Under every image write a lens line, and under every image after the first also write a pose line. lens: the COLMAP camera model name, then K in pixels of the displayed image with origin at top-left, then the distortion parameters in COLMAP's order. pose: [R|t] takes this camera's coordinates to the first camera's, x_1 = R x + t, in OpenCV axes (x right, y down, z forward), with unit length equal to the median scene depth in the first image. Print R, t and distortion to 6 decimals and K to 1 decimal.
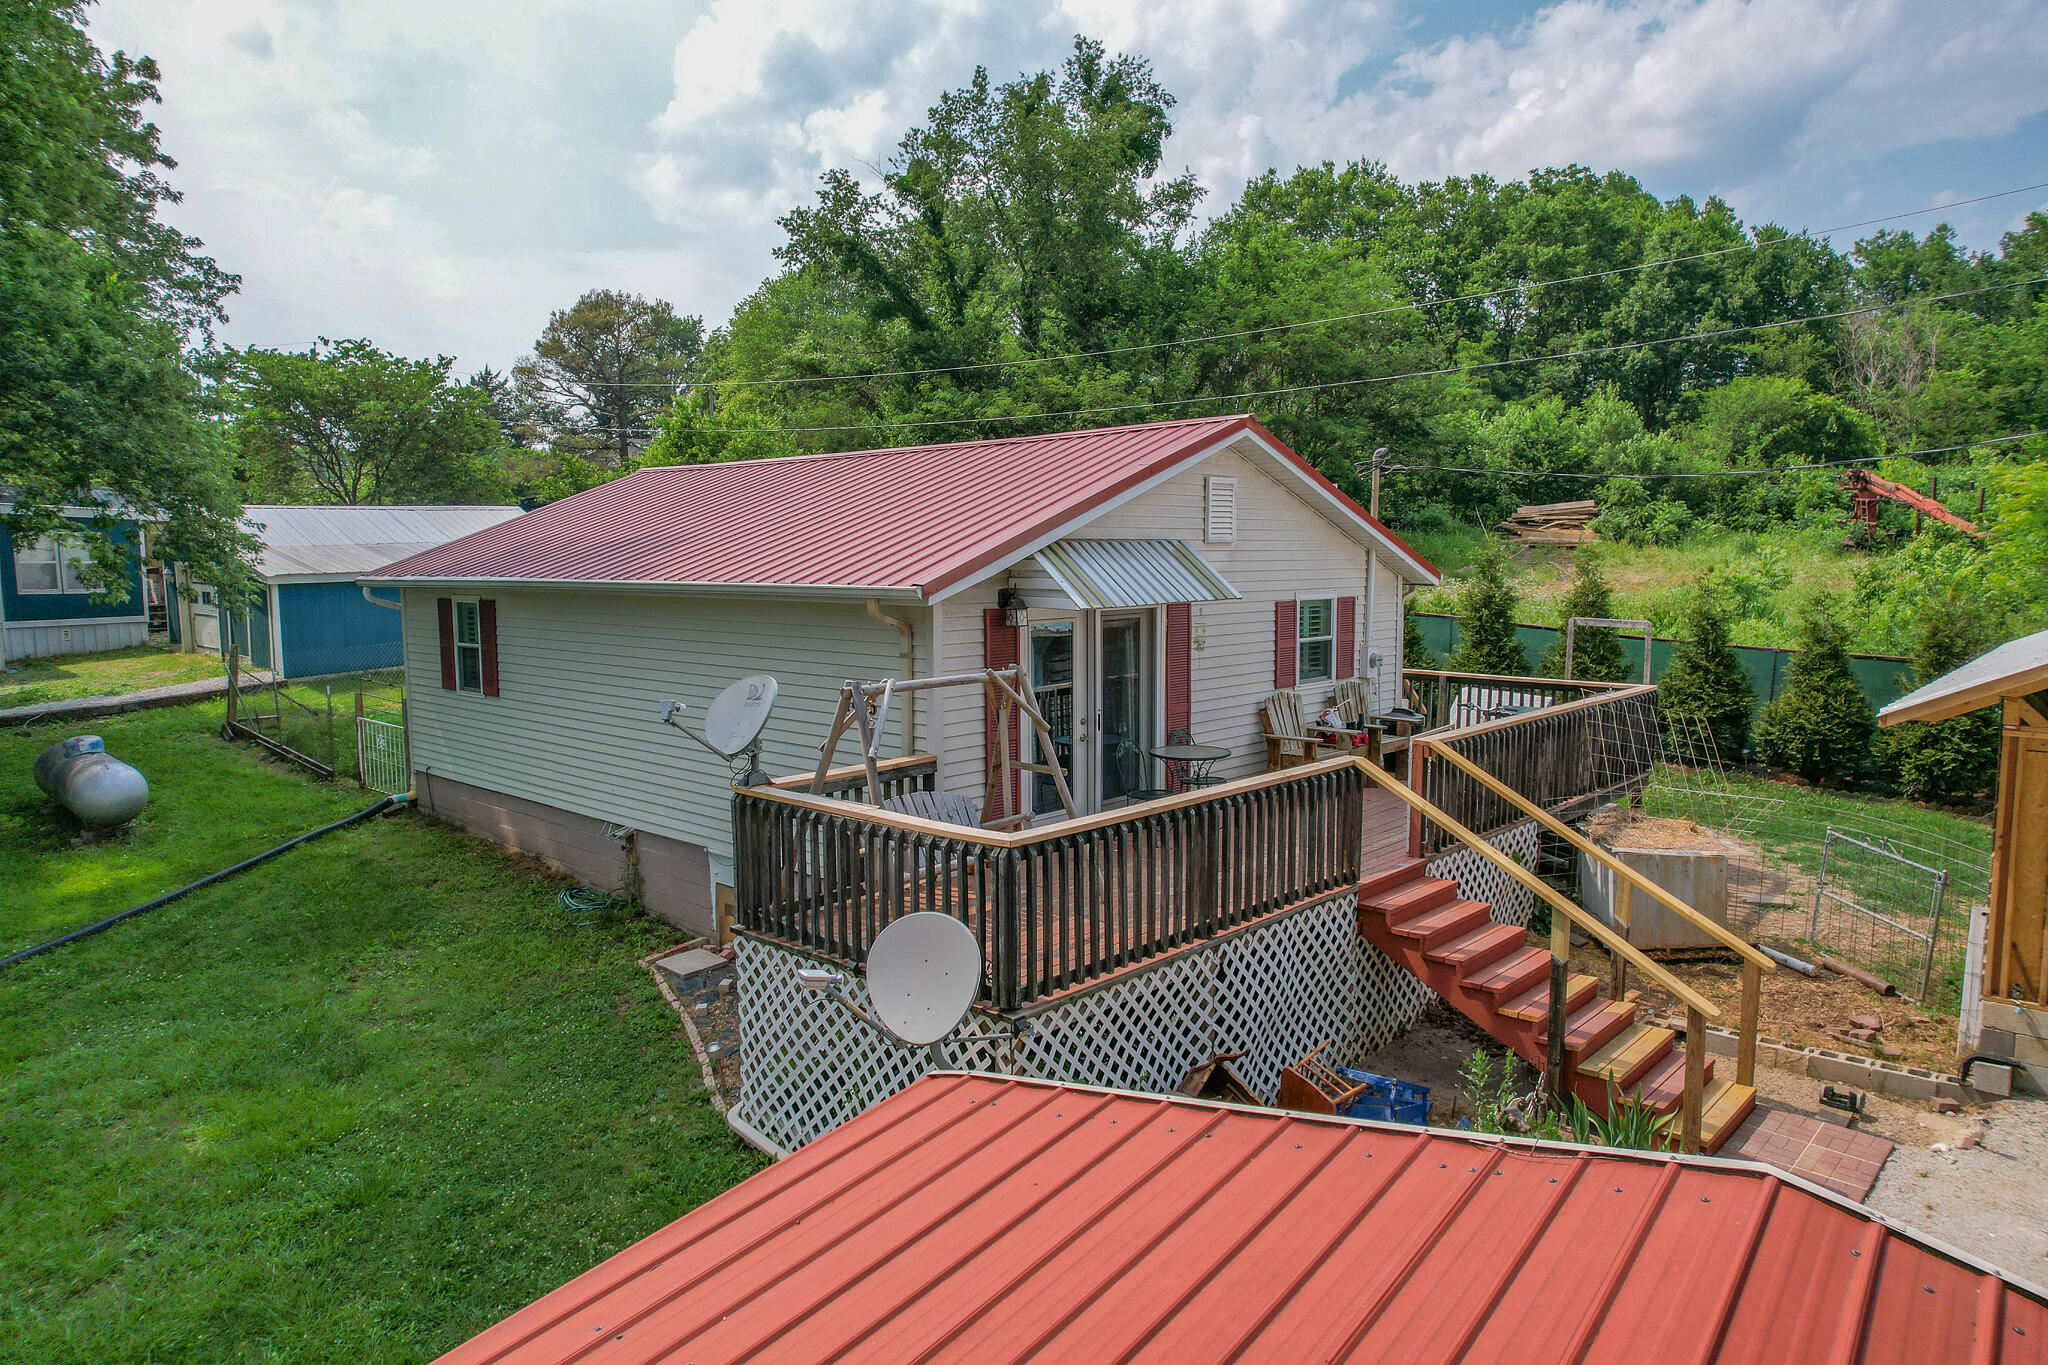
lens RADIAL K [[1307.6, 0, 1031.6], [0, 1307.6, 682.2], [0, 0, 1]] dist [-0.063955, 0.047176]
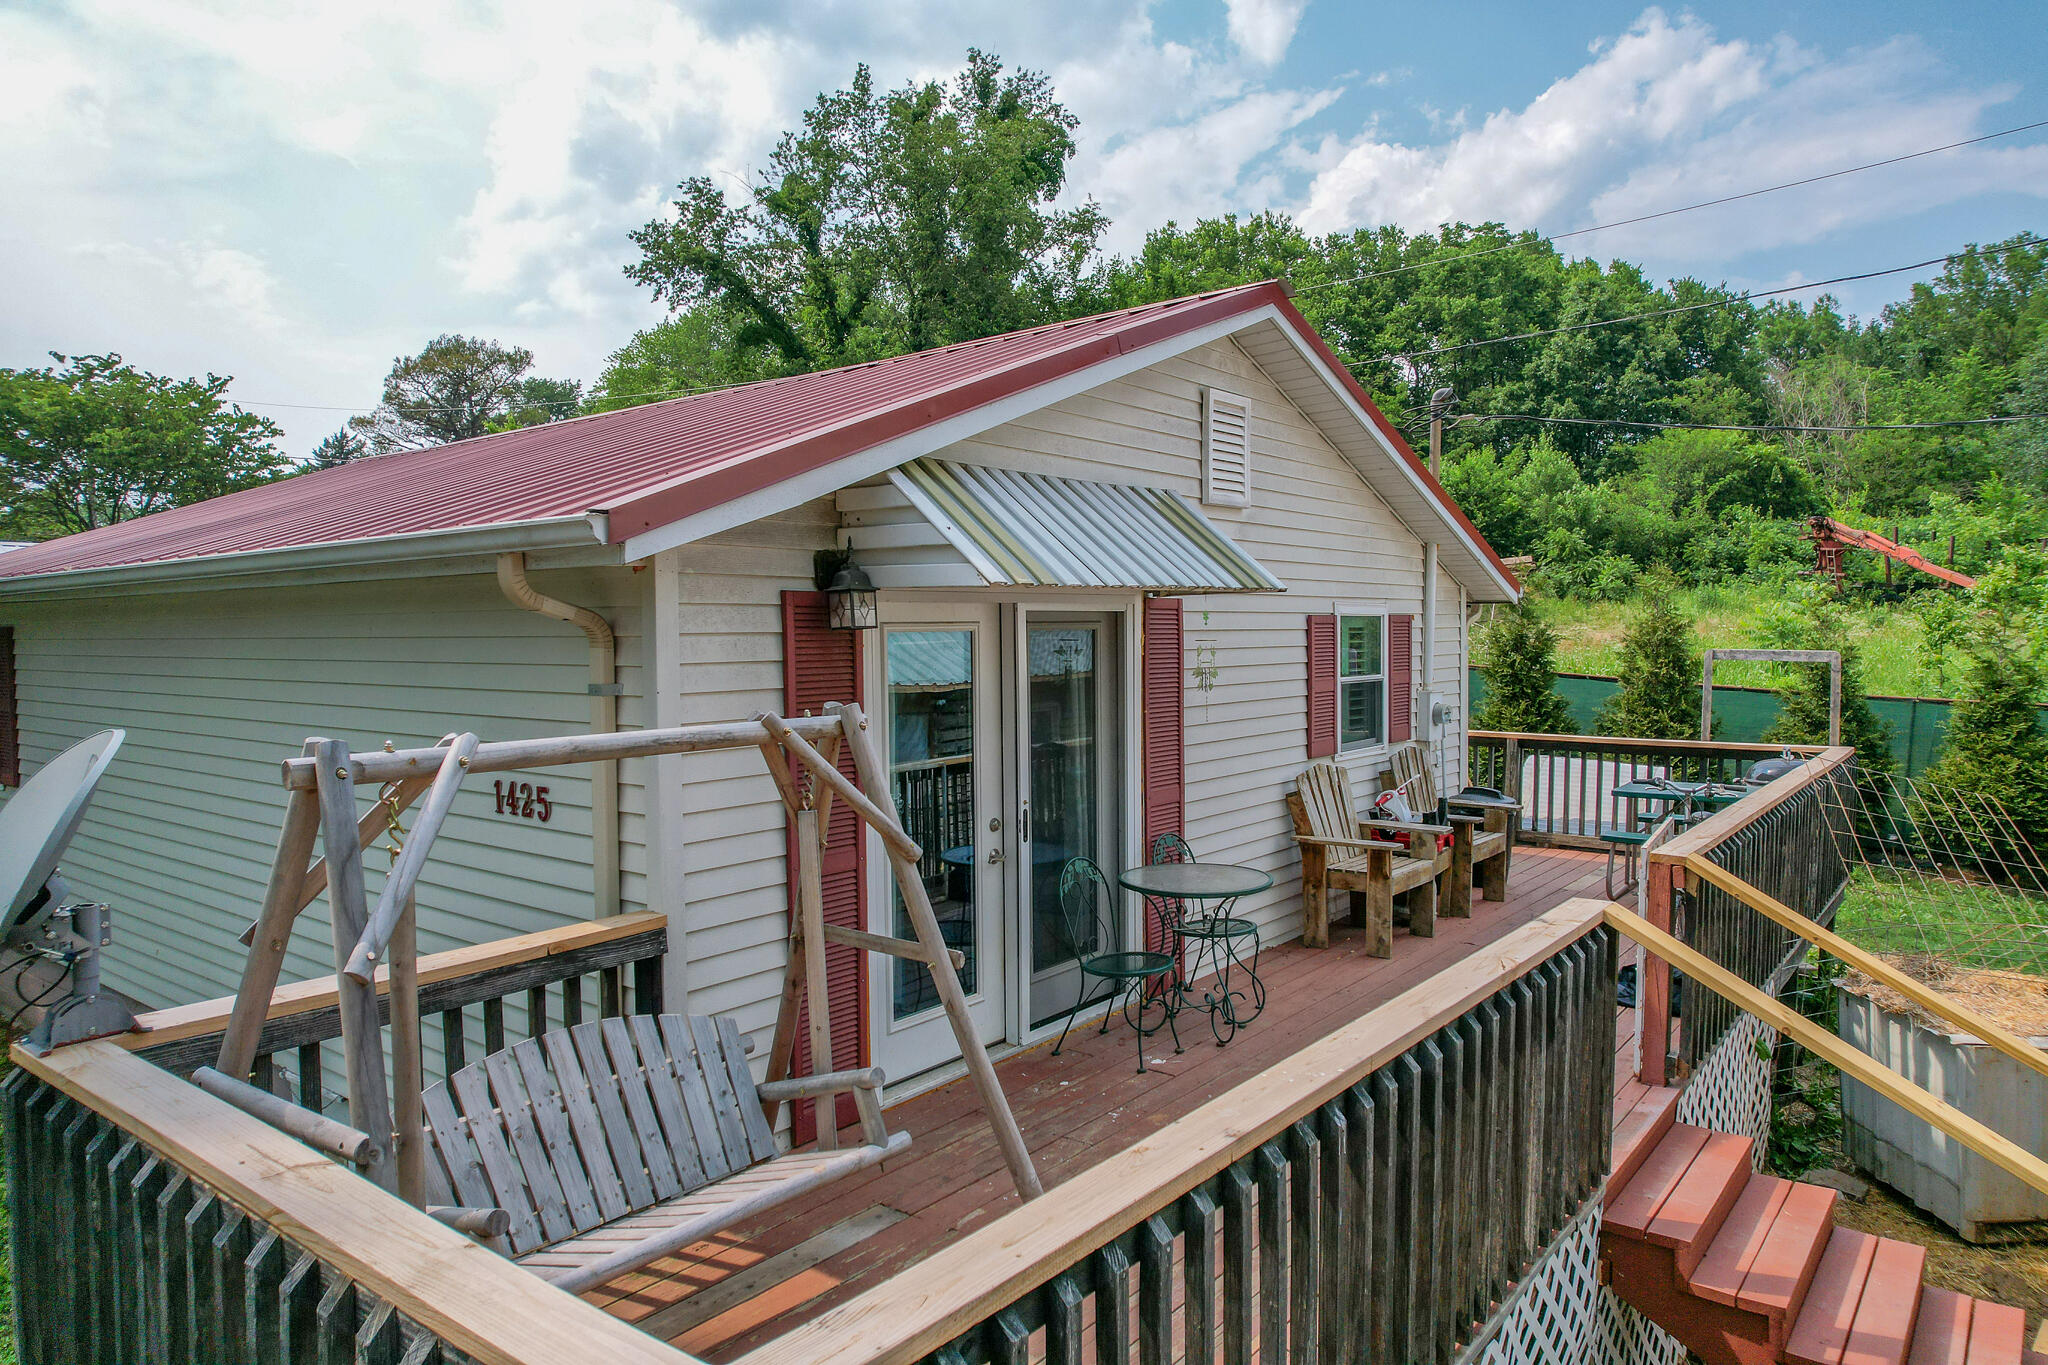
lens RADIAL K [[1307.6, 0, 1031.6], [0, 1307.6, 682.2], [0, 0, 1]] dist [-0.063955, 0.047176]
pose [[0.996851, -0.007195, 0.078968, 0.003567], [0.011922, 0.998154, -0.059555, 0.001201], [-0.078394, 0.060309, 0.995097, 0.125916]]
